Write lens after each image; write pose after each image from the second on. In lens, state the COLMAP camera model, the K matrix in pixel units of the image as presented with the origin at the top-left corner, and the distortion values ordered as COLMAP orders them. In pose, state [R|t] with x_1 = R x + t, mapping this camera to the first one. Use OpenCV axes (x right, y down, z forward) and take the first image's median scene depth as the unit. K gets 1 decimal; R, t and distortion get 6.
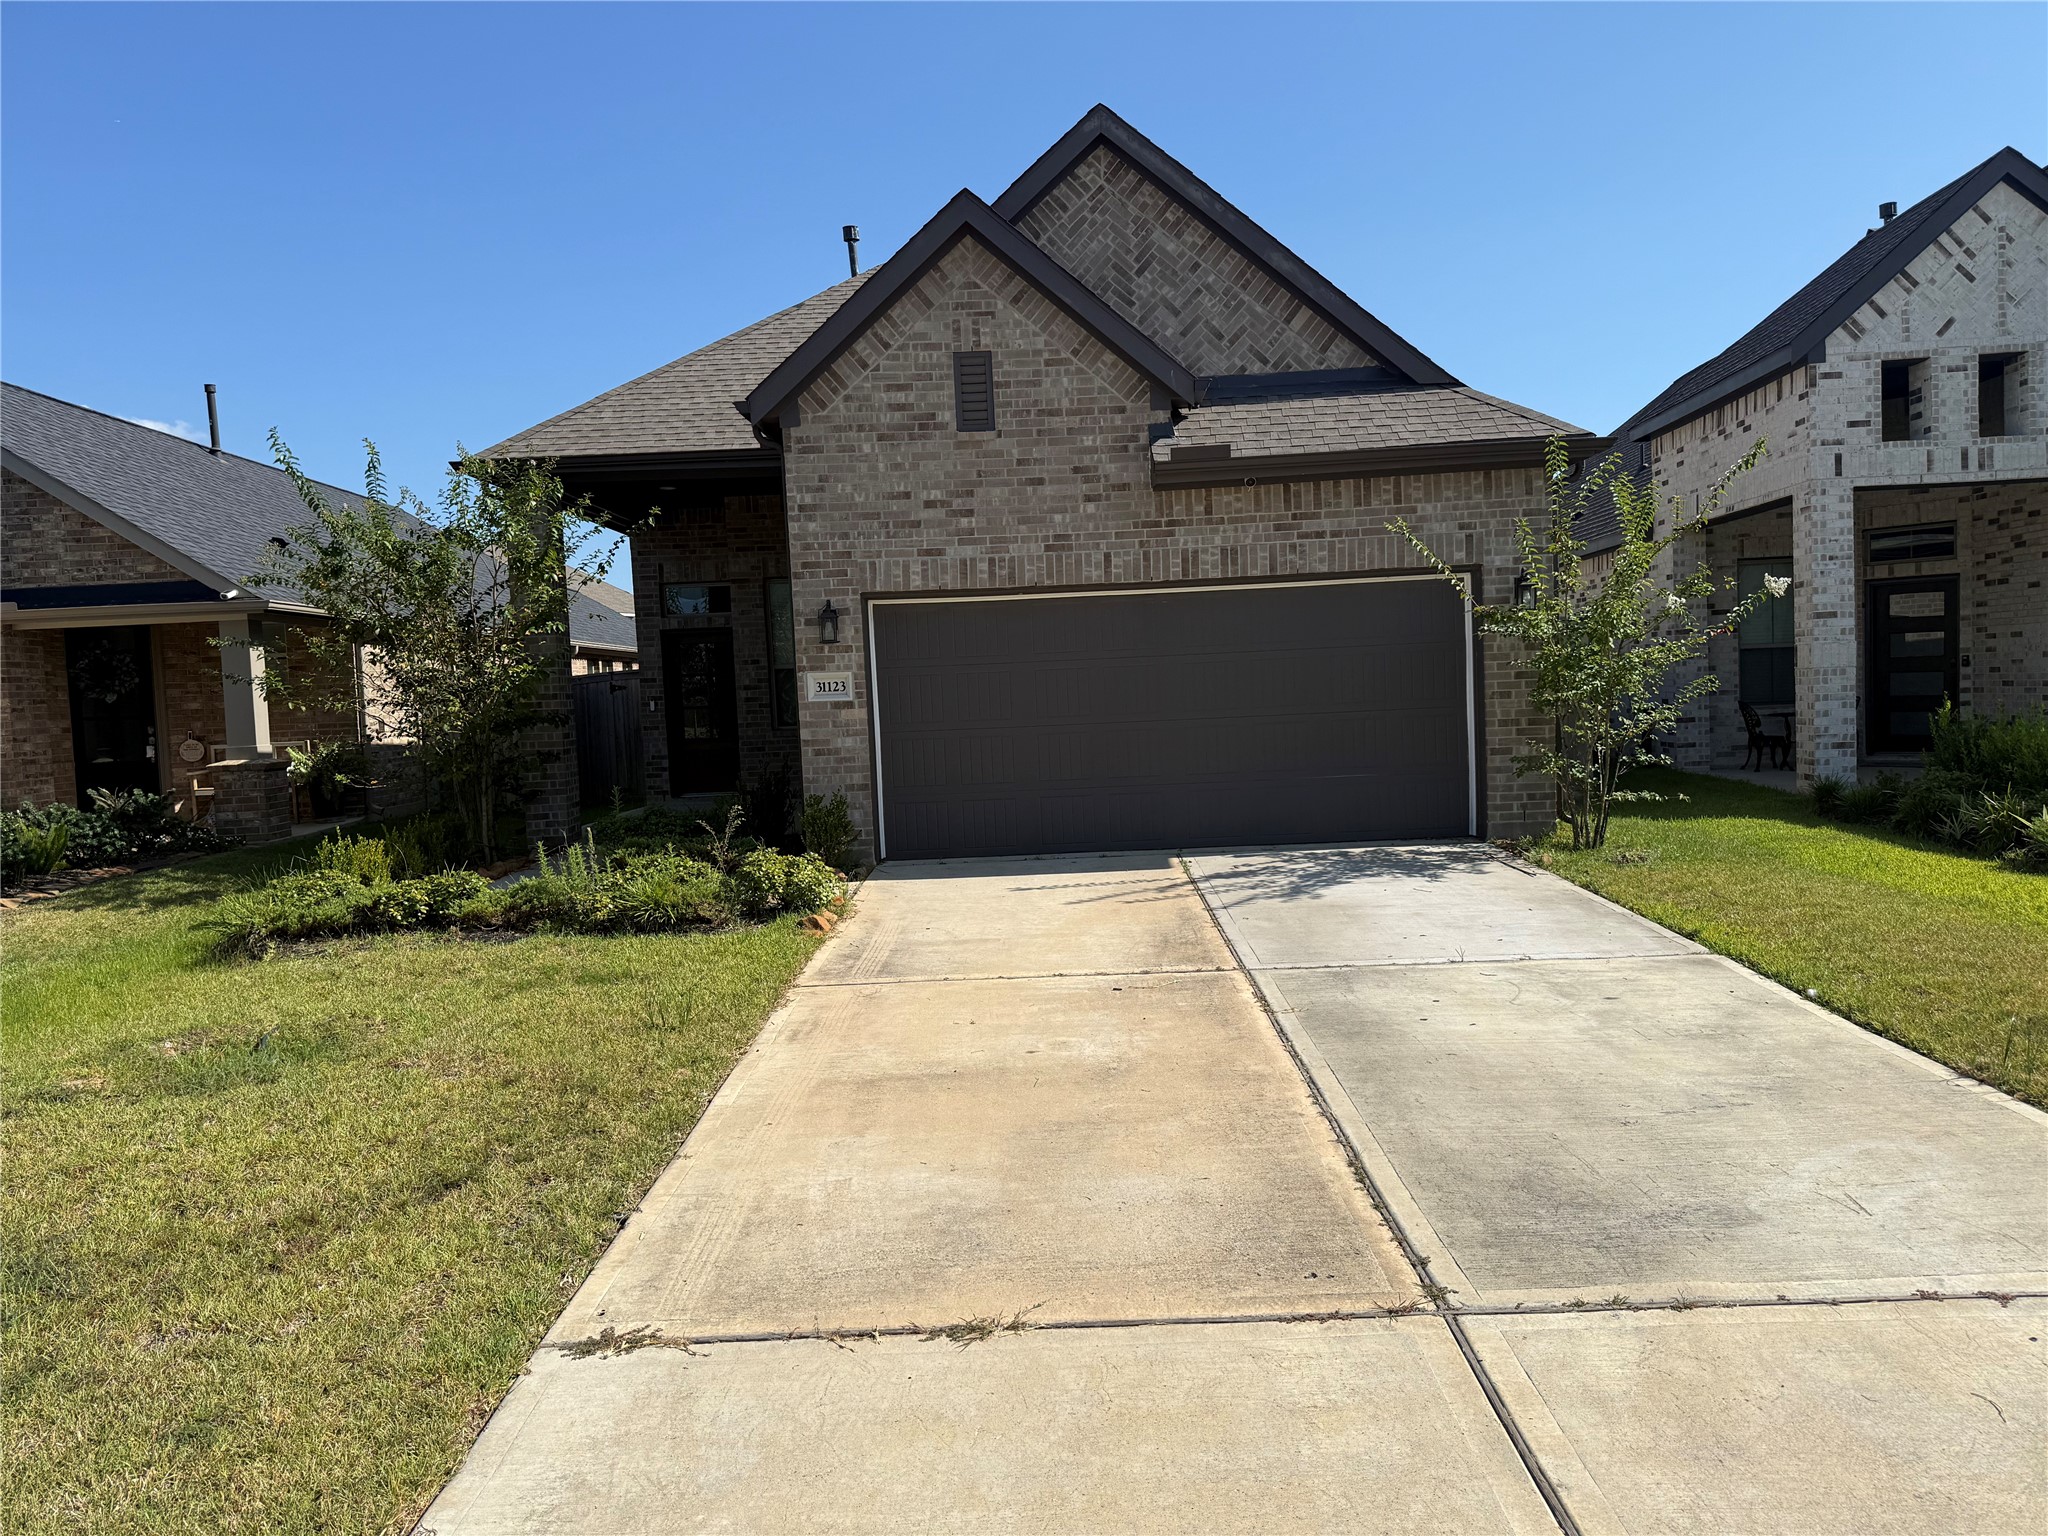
lens RADIAL K [[1441.4, 0, 1032.2], [0, 1441.4, 783.9], [0, 0, 1]] dist [0.036193, -0.053606]
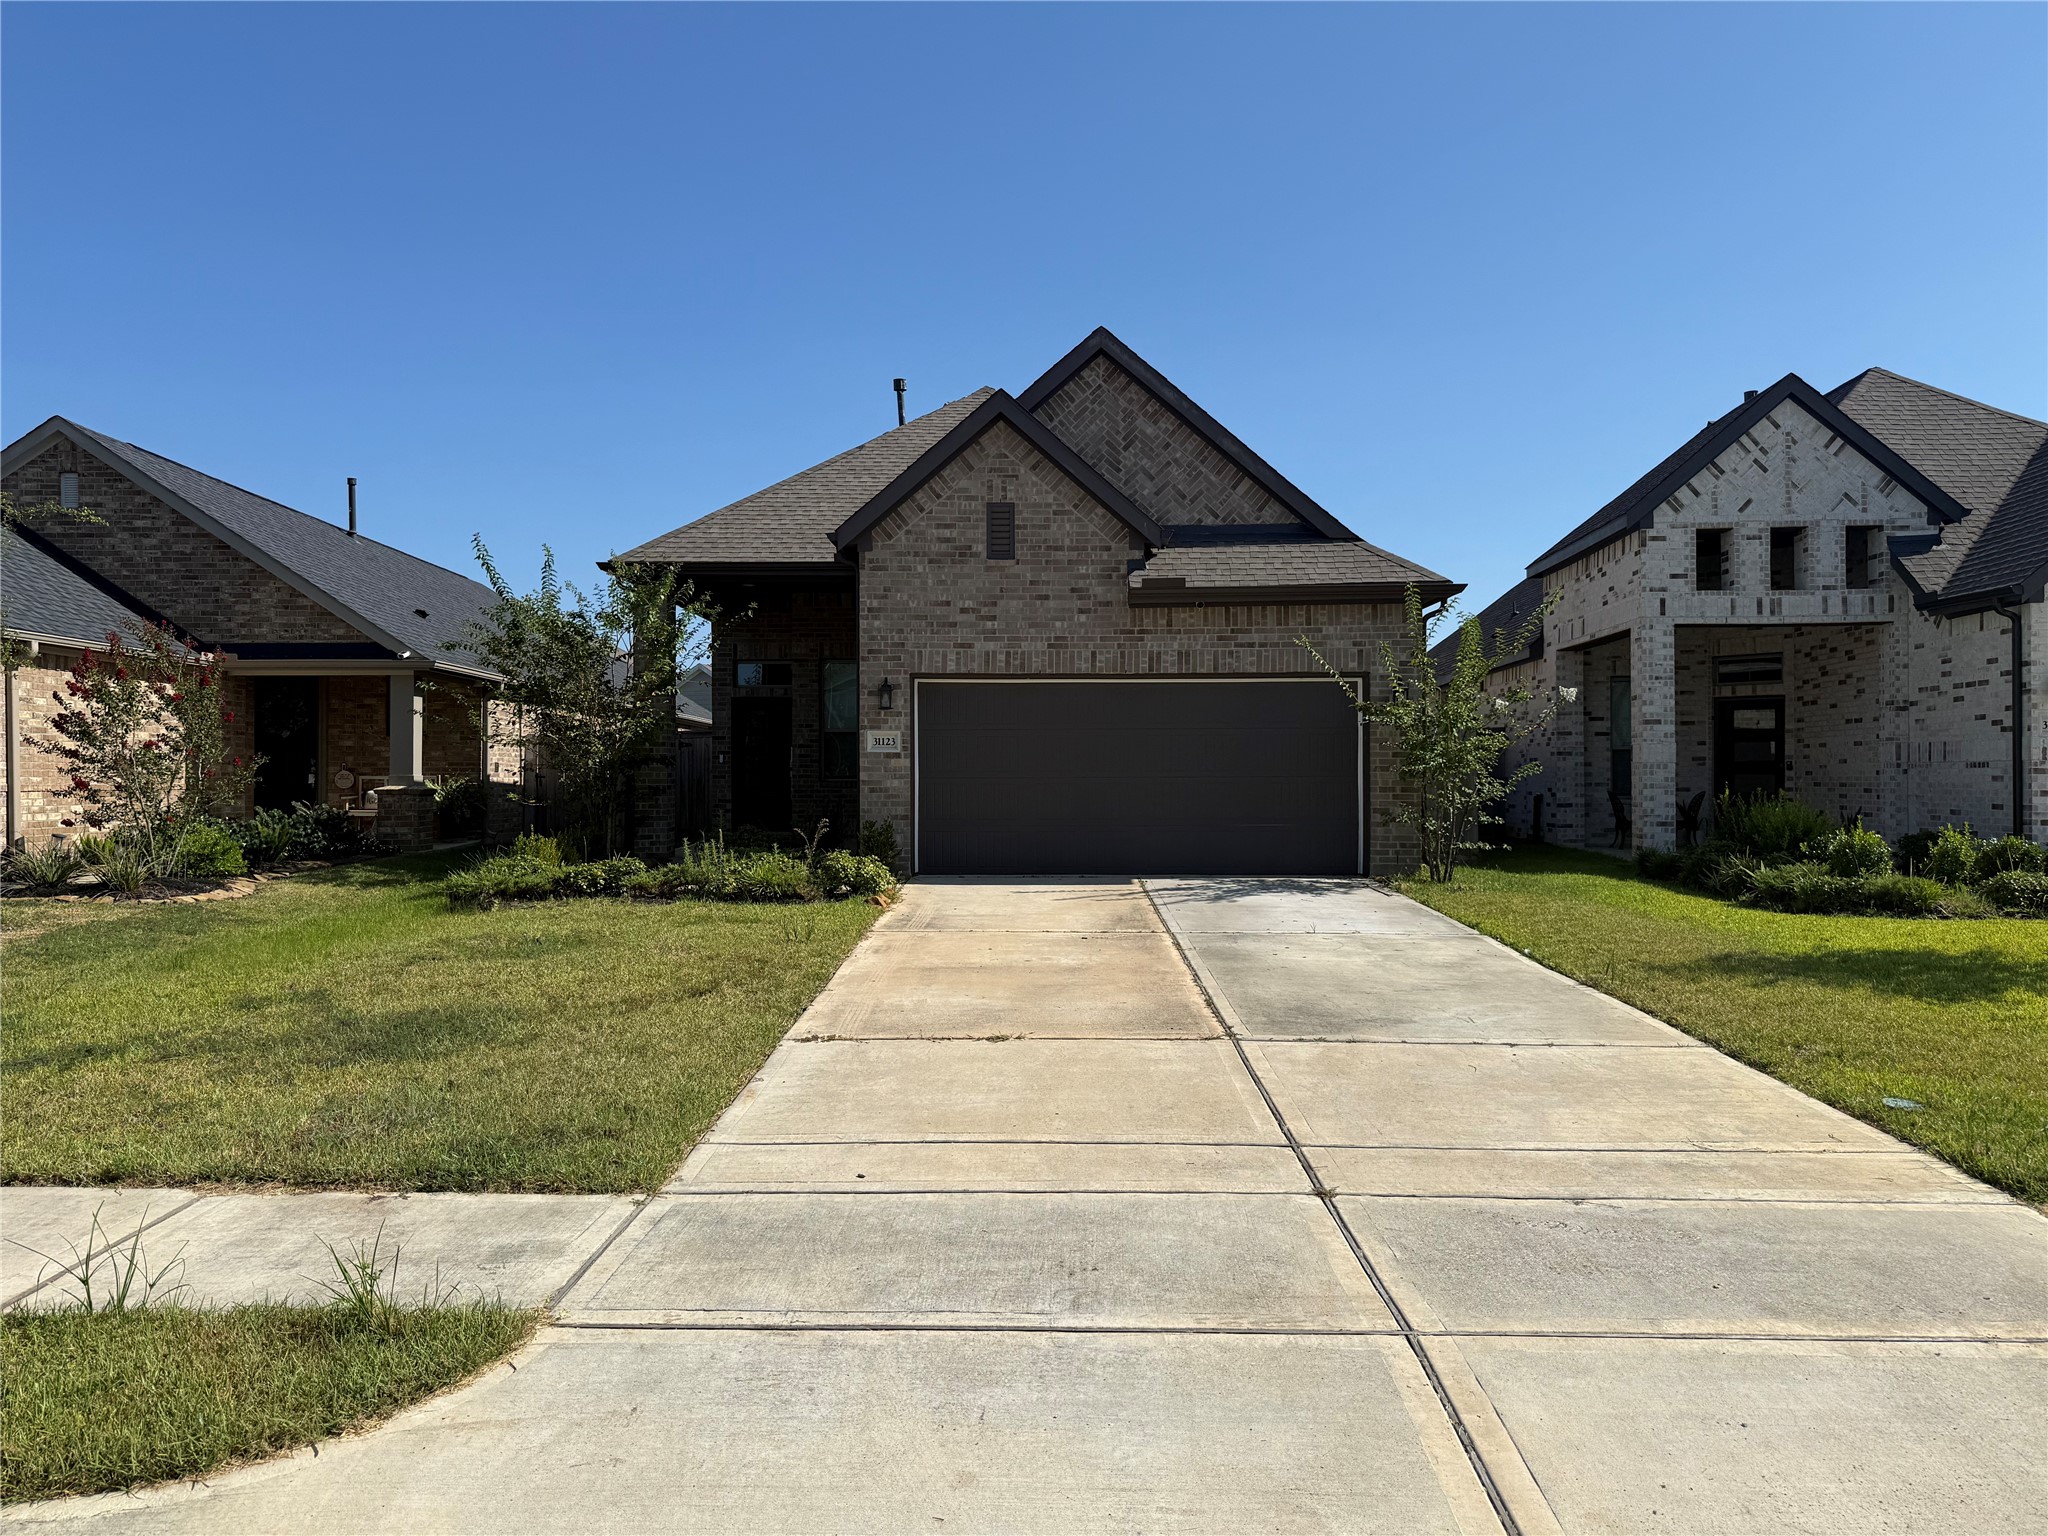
lens RADIAL K [[1441.4, 0, 1018.6], [0, 1441.4, 764.1], [0, 0, 1]] dist [0.036193, -0.053606]
pose [[0.999117, 0.041515, -0.006463, -0.005205], [-0.041881, 0.996372, -0.074084, 0.047201], [0.003364, 0.074289, 0.997231, -0.335453]]
